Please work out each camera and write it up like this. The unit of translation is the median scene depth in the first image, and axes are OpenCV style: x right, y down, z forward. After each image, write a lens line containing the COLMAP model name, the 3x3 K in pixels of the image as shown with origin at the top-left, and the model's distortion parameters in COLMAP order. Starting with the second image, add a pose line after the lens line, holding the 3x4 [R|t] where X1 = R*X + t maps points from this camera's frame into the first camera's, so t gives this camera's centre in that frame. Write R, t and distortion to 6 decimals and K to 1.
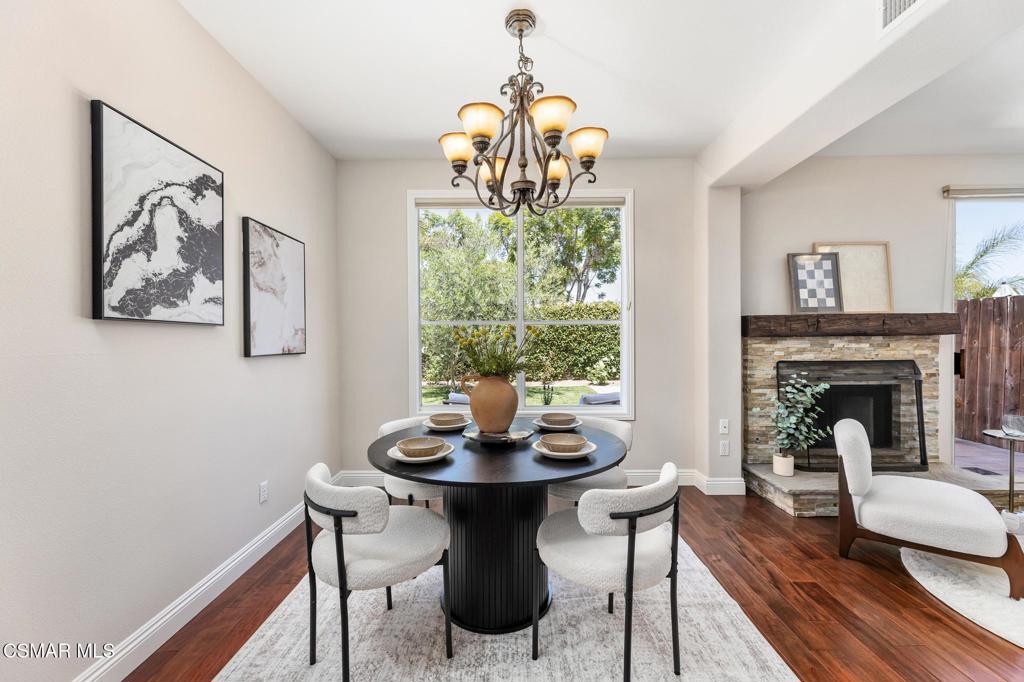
lens RADIAL K [[411.4, 0, 516.7], [0, 411.4, 340.4], [0, 0, 1]] dist [0.004348, 0.000765]
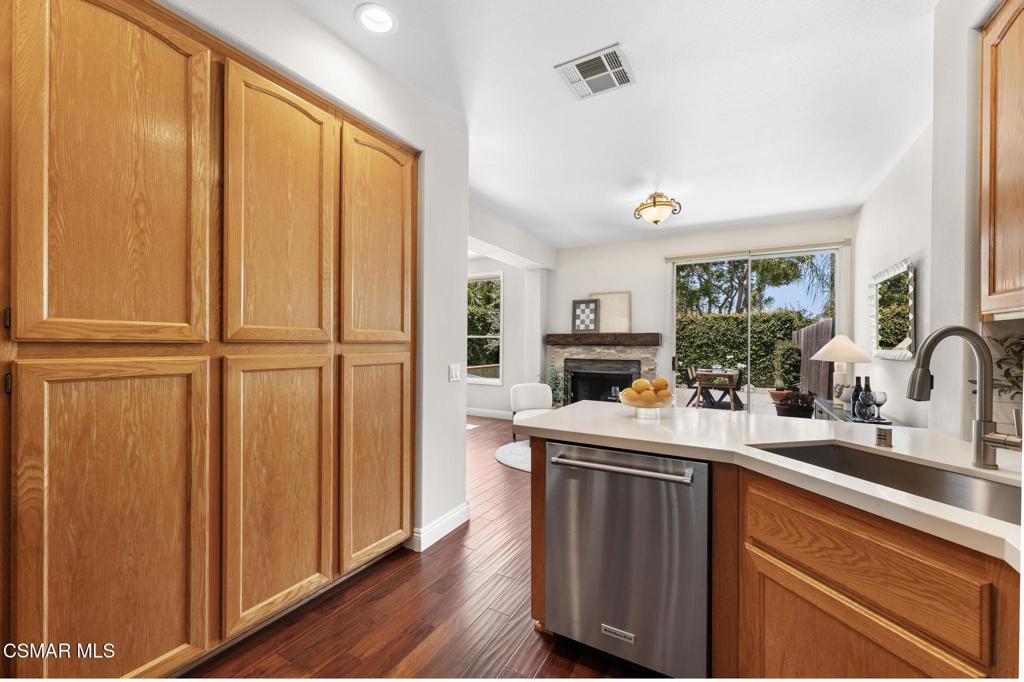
lens RADIAL K [[411.4, 0, 487.6], [0, 411.4, 342.8], [0, 0, 1]] dist [0.004348, 0.000765]
pose [[0.845720, 0.013334, -0.533461, 1.327942], [-0.018443, 0.999821, -0.004249, -0.006042], [0.533309, 0.013432, 0.845814, -0.765553]]
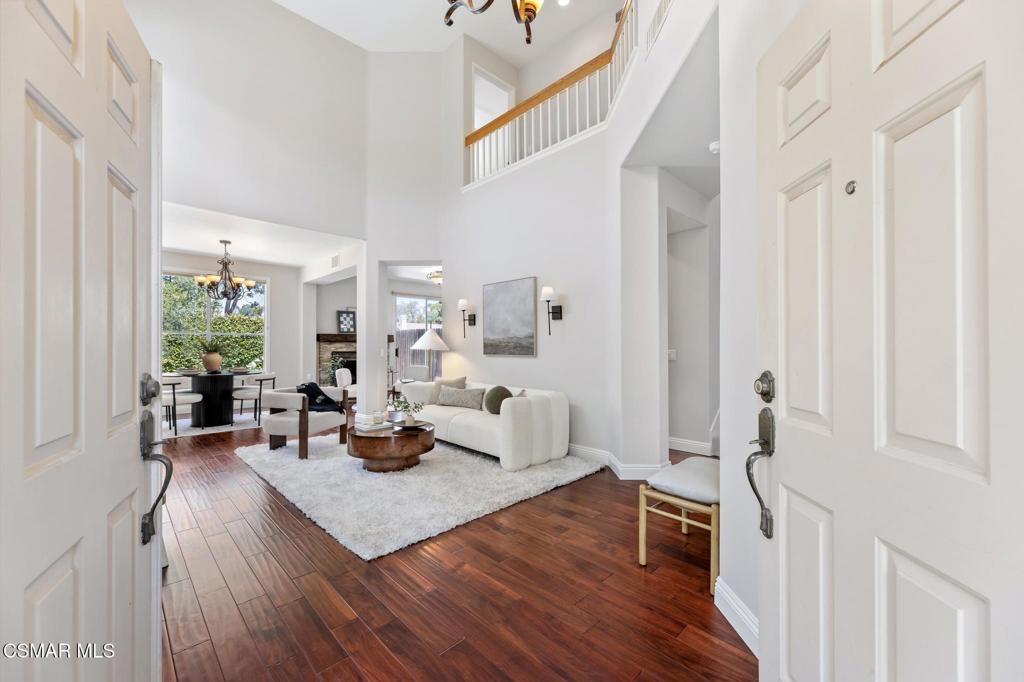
lens RADIAL K [[411.4, 0, 511.8], [0, 411.4, 345.5], [0, 0, 1]] dist [0.004348, 0.000765]
pose [[0.723416, 0.010304, 0.690335, -0.339315], [-0.002953, 0.999926, -0.011830, 0.039792], [-0.690406, 0.006520, 0.723393, -1.658406]]
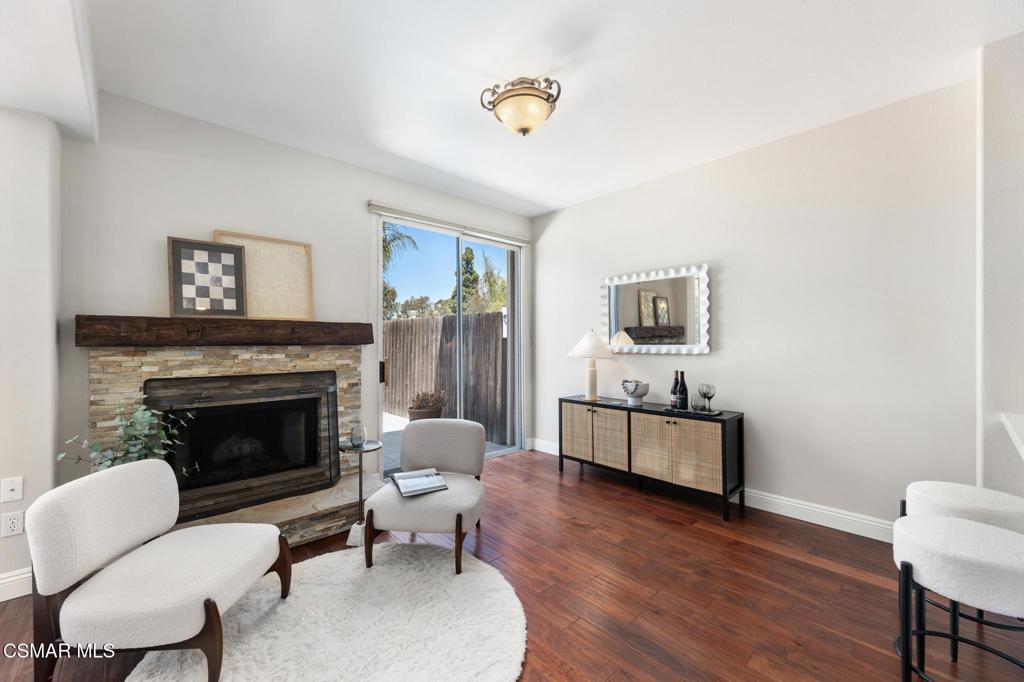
lens RADIAL K [[411.4, 0, 515.5], [0, 411.4, 343.5], [0, 0, 1]] dist [0.004348, 0.000765]
pose [[0.734696, 0.004228, 0.678383, 0.616609], [0.002139, 0.999961, -0.008550, -0.006459], [-0.678393, 0.007732, 0.734658, 0.008459]]
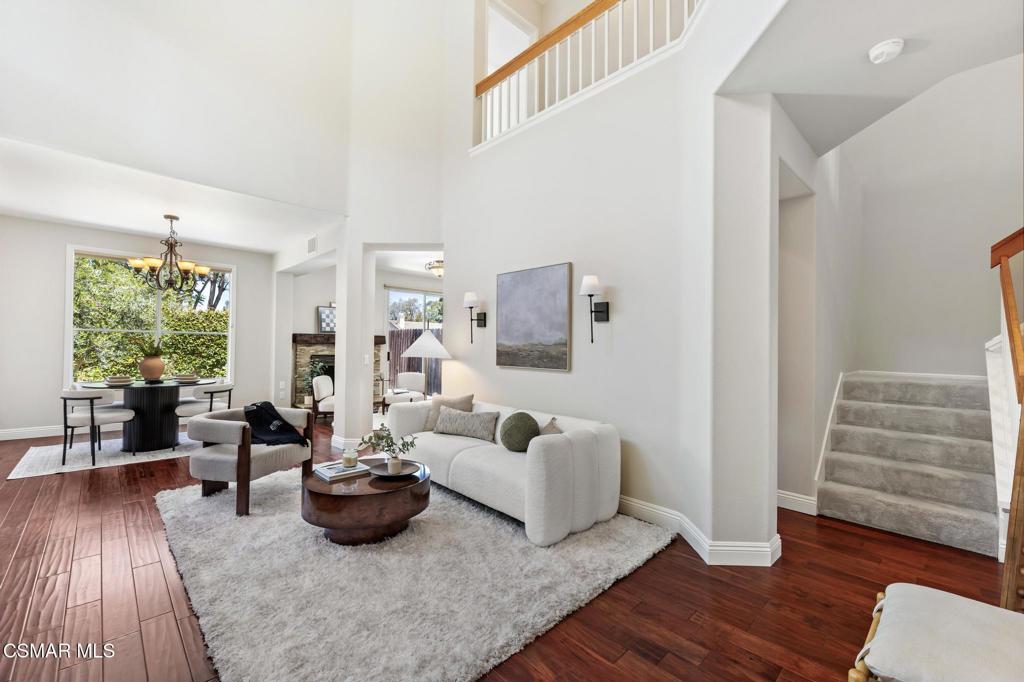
lens RADIAL K [[426.9, 0, 512.2], [0, 426.9, 344.0], [0, 0, 1]] dist [0.005241, 0.000161]
pose [[0.726312, 0.022860, 0.686985, -0.151728], [-0.016186, 0.999738, -0.016155, 0.012503], [-0.687174, 0.000614, 0.726492, -1.377729]]
